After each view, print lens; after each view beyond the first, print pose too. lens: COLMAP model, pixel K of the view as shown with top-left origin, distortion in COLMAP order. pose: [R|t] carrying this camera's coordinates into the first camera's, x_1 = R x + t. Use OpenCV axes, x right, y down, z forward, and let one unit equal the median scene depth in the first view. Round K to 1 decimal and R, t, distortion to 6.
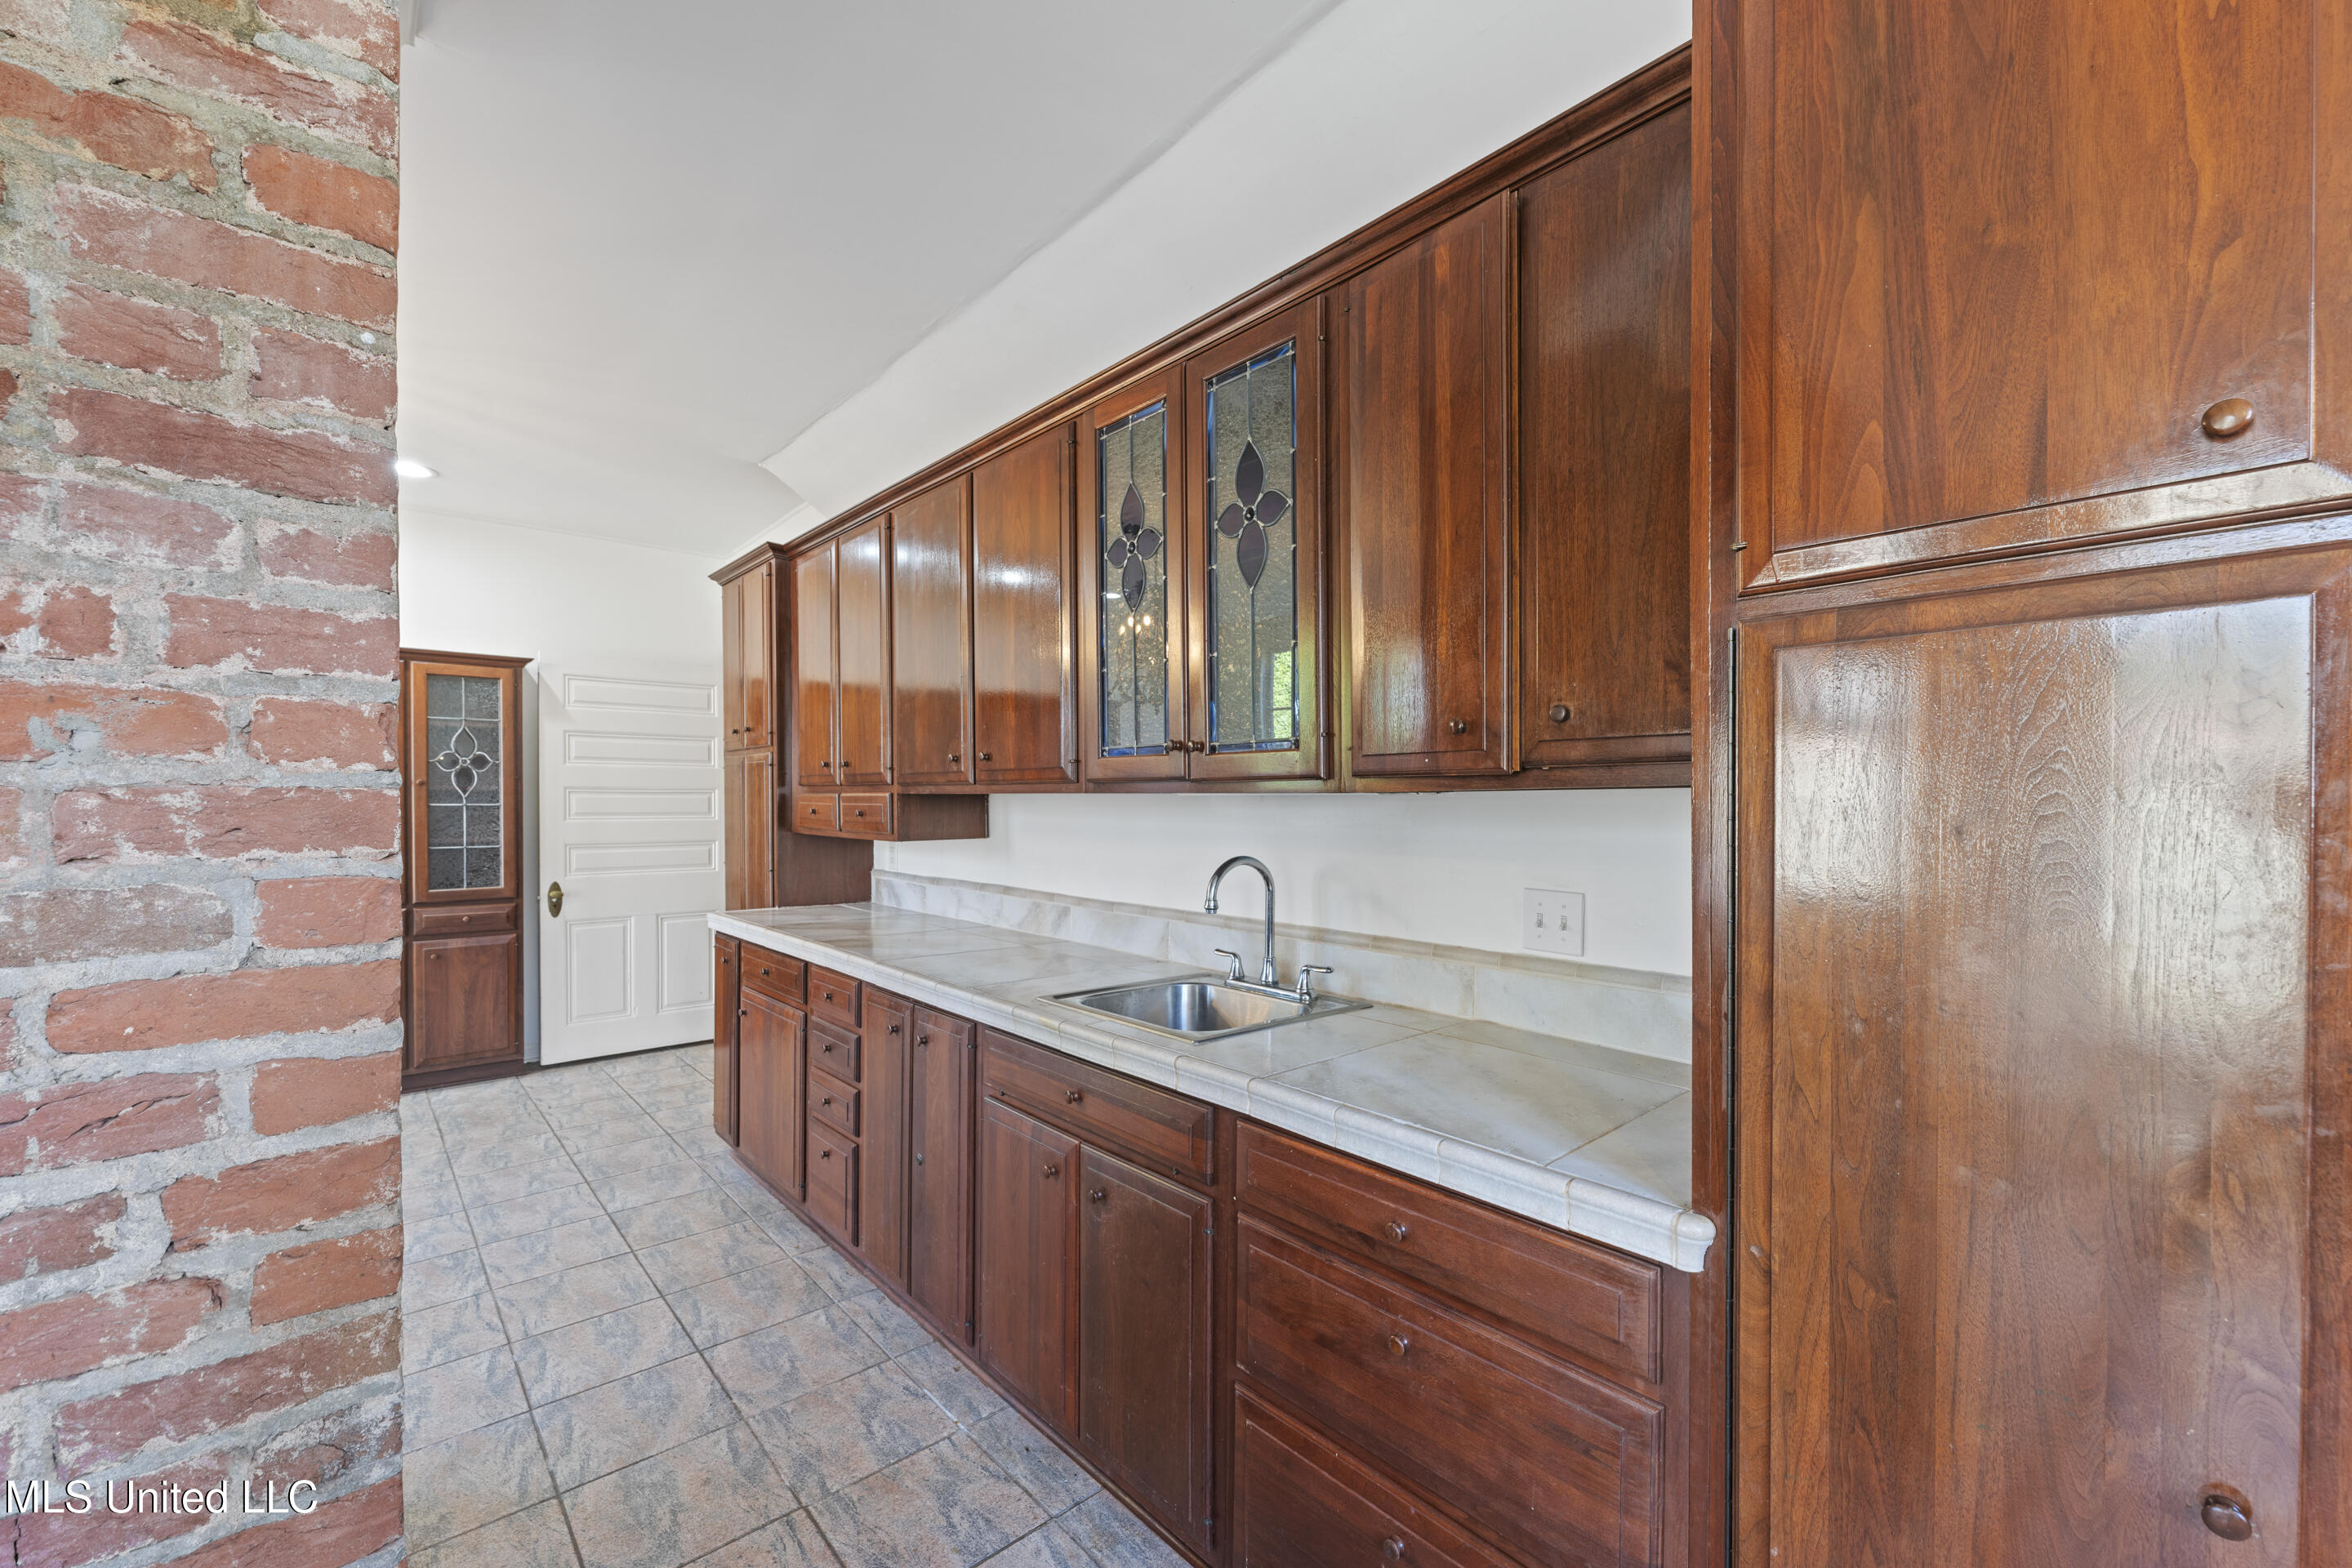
lens RADIAL K [[982.8, 0, 1182.9], [0, 982.8, 801.7], [0, 0, 1]] dist [0.020983, 0.000292]
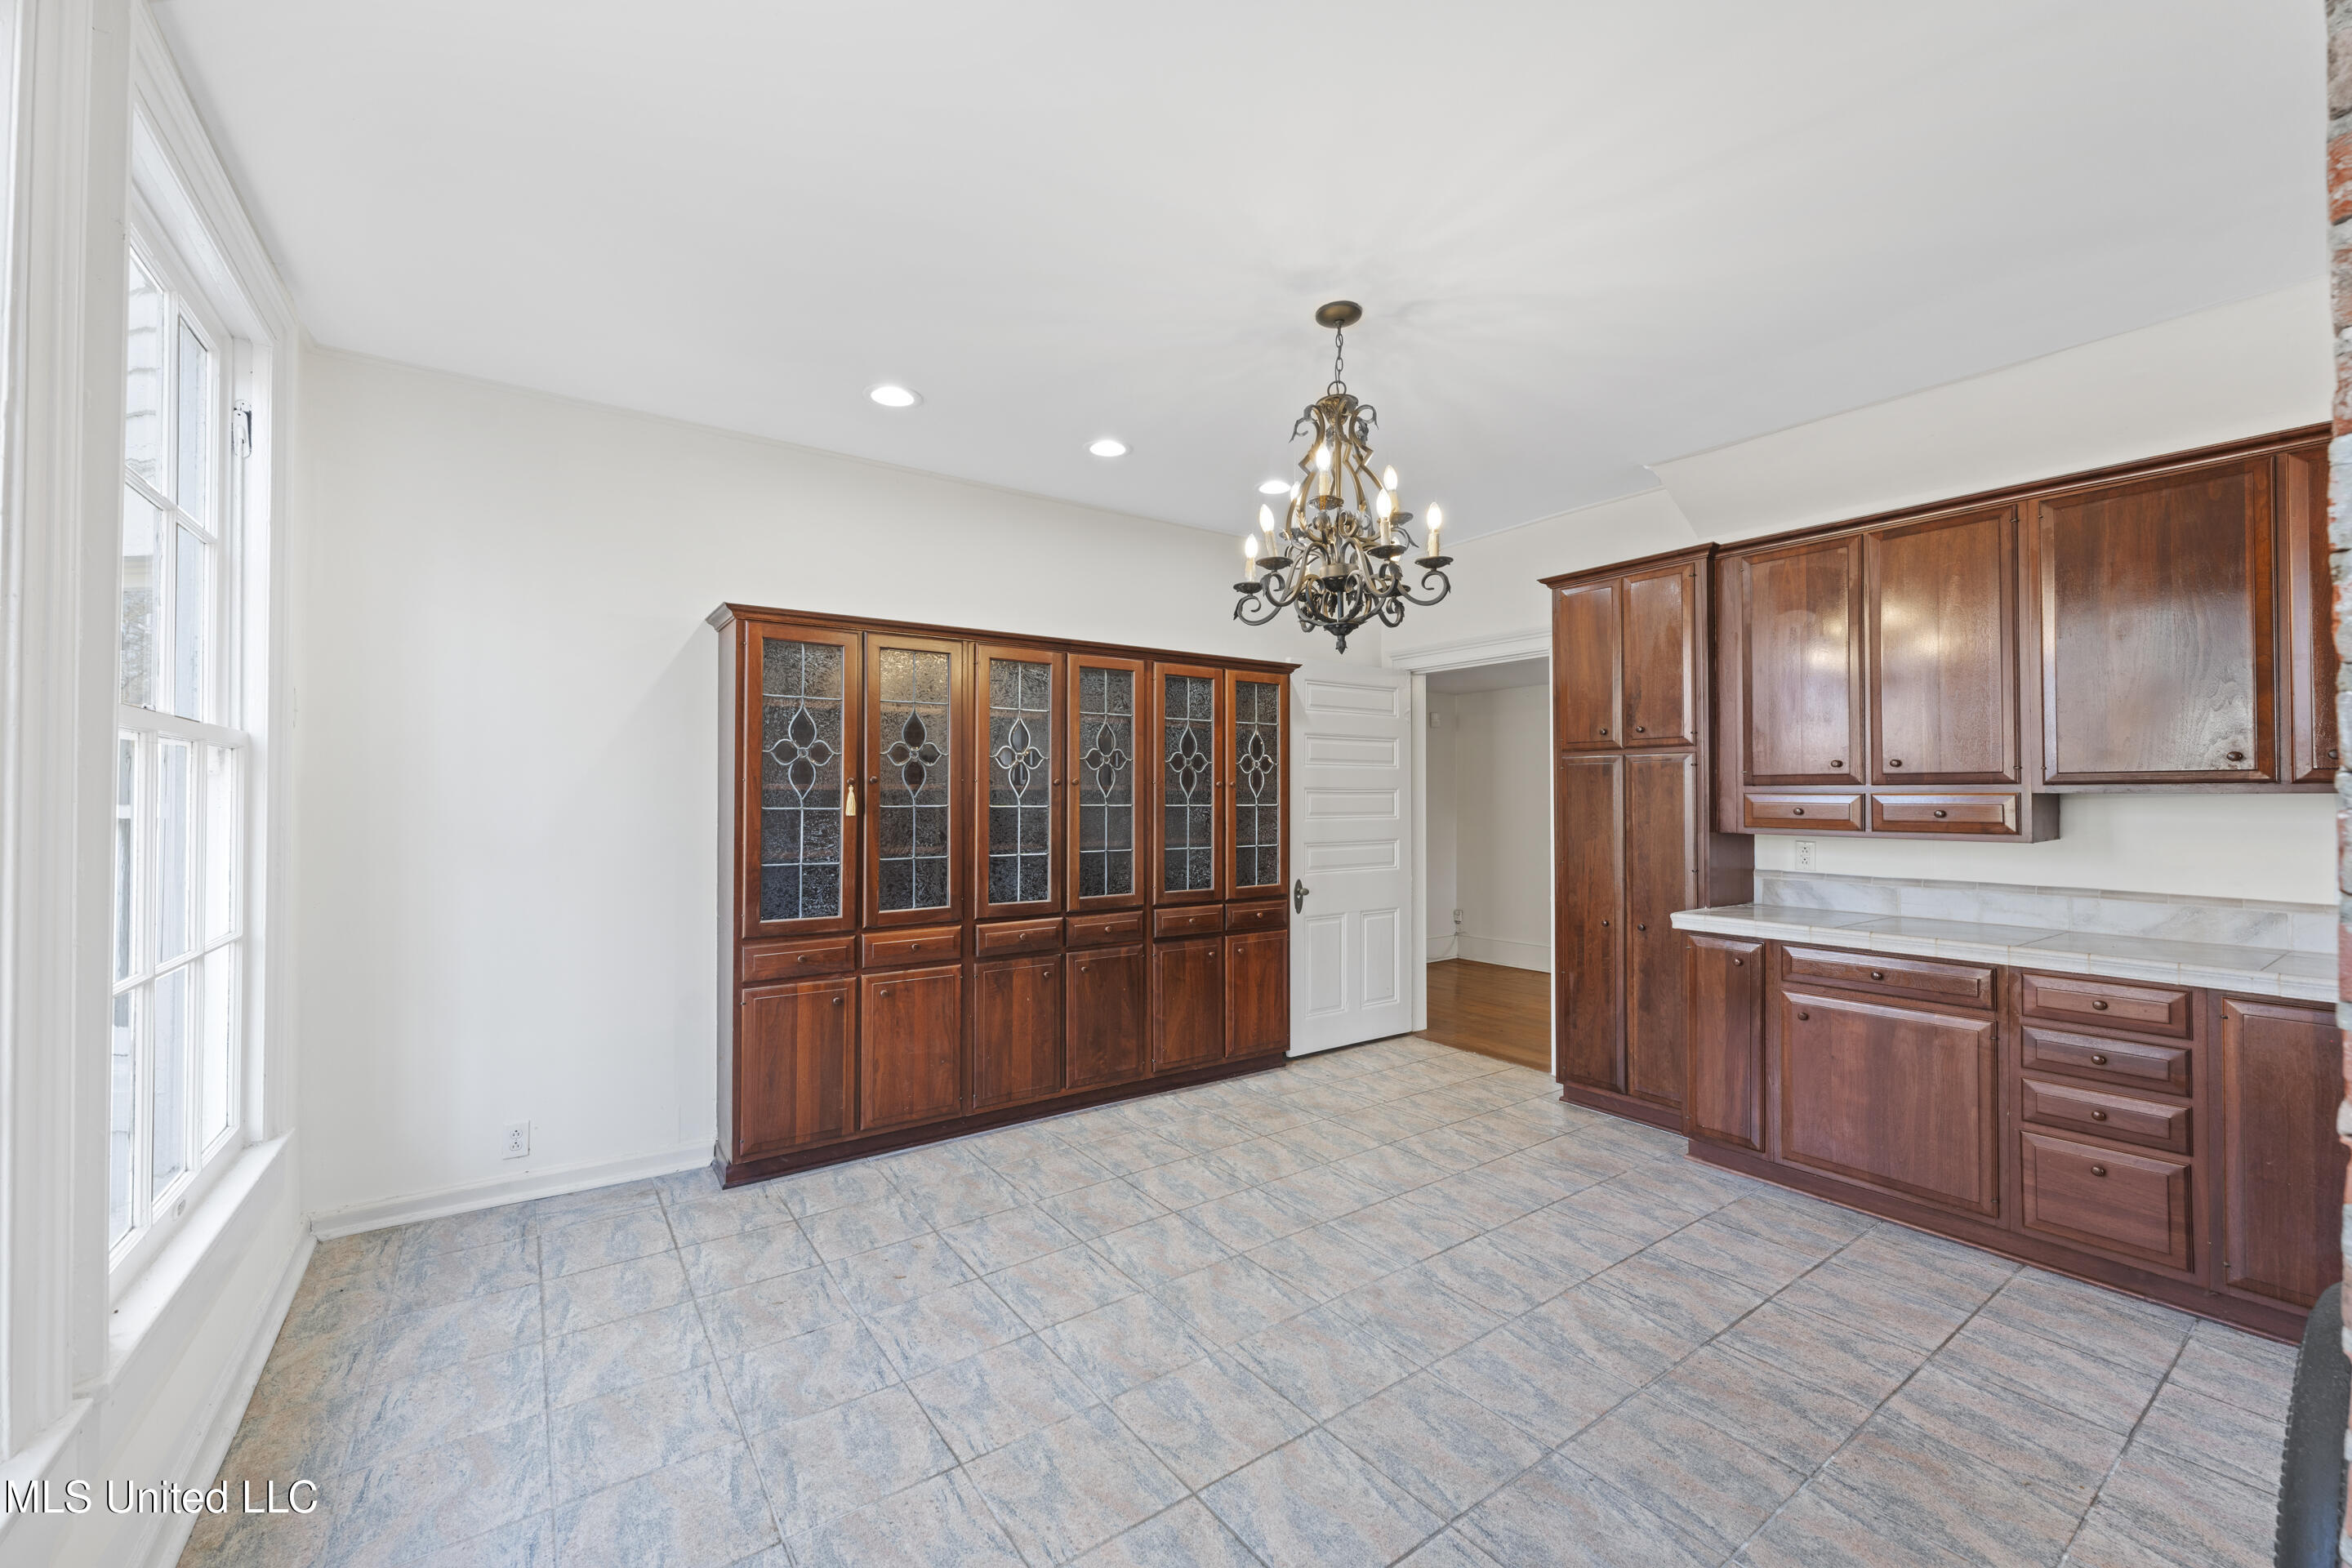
lens RADIAL K [[941.7, 0, 1167.1], [0, 941.7, 786.4], [0, 0, 1]] dist [0.000252, -0.000045]
pose [[0.996674, -0.000539, -0.081495, -0.946466], [-0.000828, 0.999859, -0.016745, 0.000885], [0.081492, 0.016757, 0.996533, 0.012190]]
